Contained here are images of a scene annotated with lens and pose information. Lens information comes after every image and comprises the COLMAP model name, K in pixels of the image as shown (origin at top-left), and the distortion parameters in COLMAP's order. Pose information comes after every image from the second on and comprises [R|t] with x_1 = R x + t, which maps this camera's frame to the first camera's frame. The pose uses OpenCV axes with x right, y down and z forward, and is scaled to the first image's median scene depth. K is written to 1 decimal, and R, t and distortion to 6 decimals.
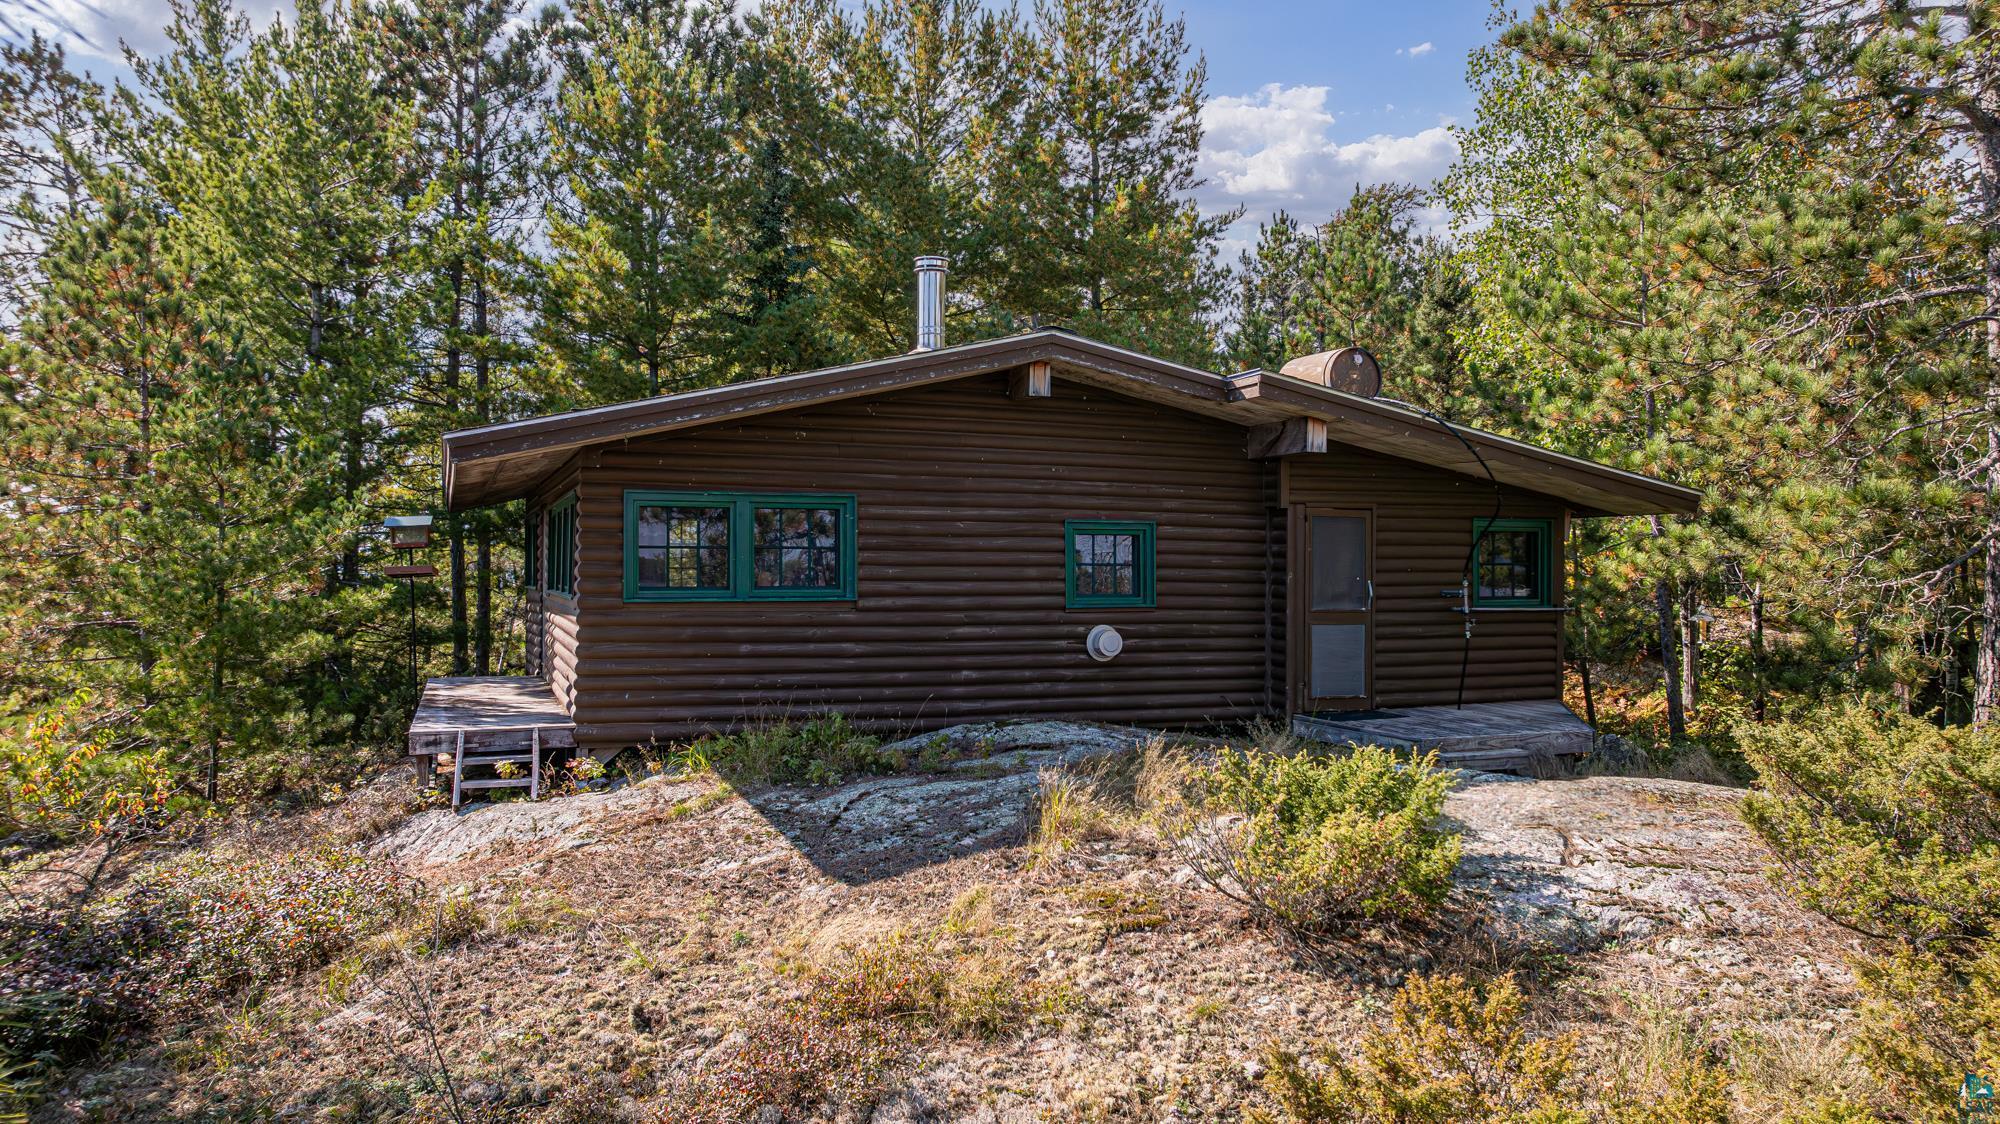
lens RADIAL K [[1403.5, 0, 1004.9], [0, 1403.5, 554.7], [0, 0, 1]] dist [-0.035453, 0.038752]
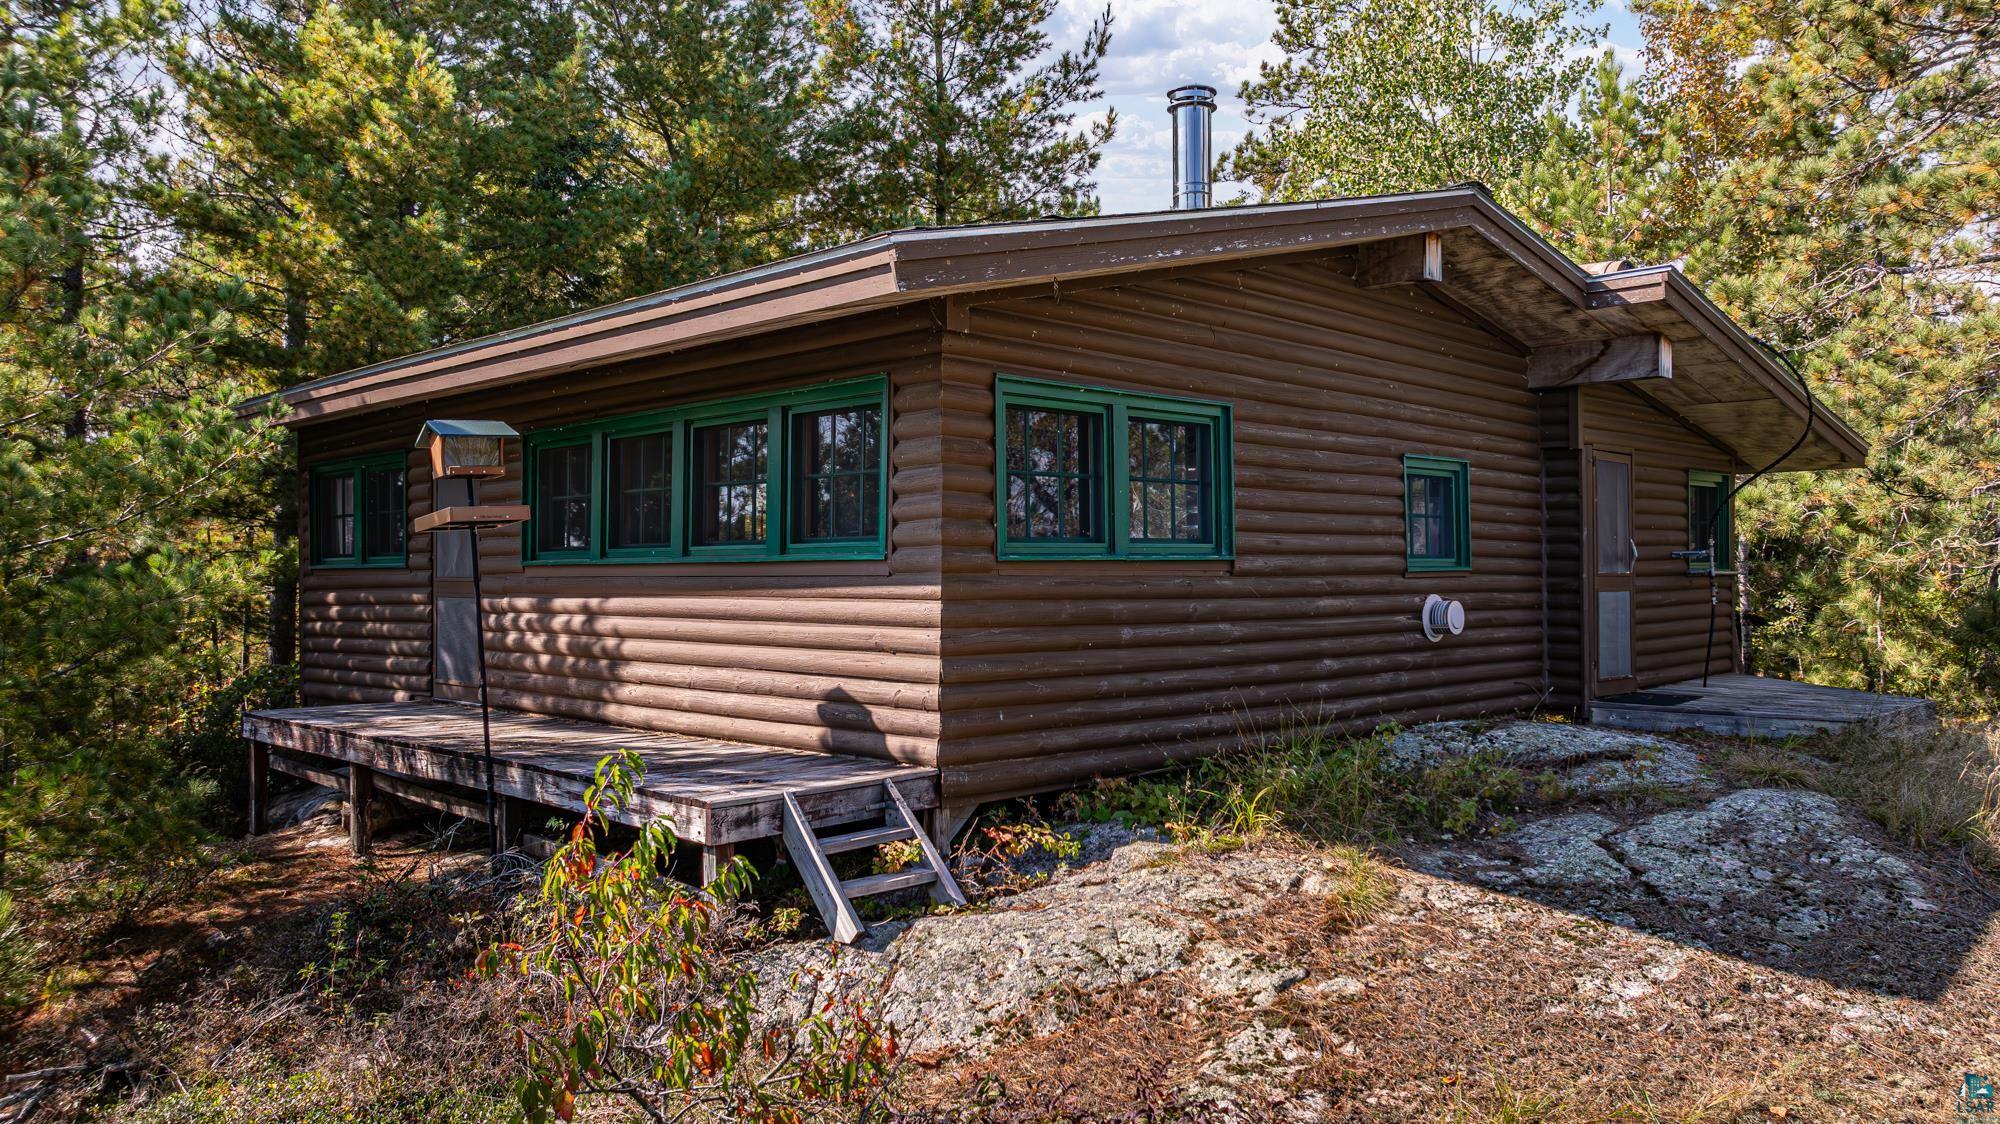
lens RADIAL K [[1403.5, 0, 992.3], [0, 1403.5, 574.1], [0, 0, 1]] dist [-0.035453, 0.038752]
pose [[0.919400, -0.009277, 0.393214, -0.453512], [0.004927, 0.999915, 0.012072, 0.029106], [-0.393292, -0.009161, 0.919368, 0.399547]]
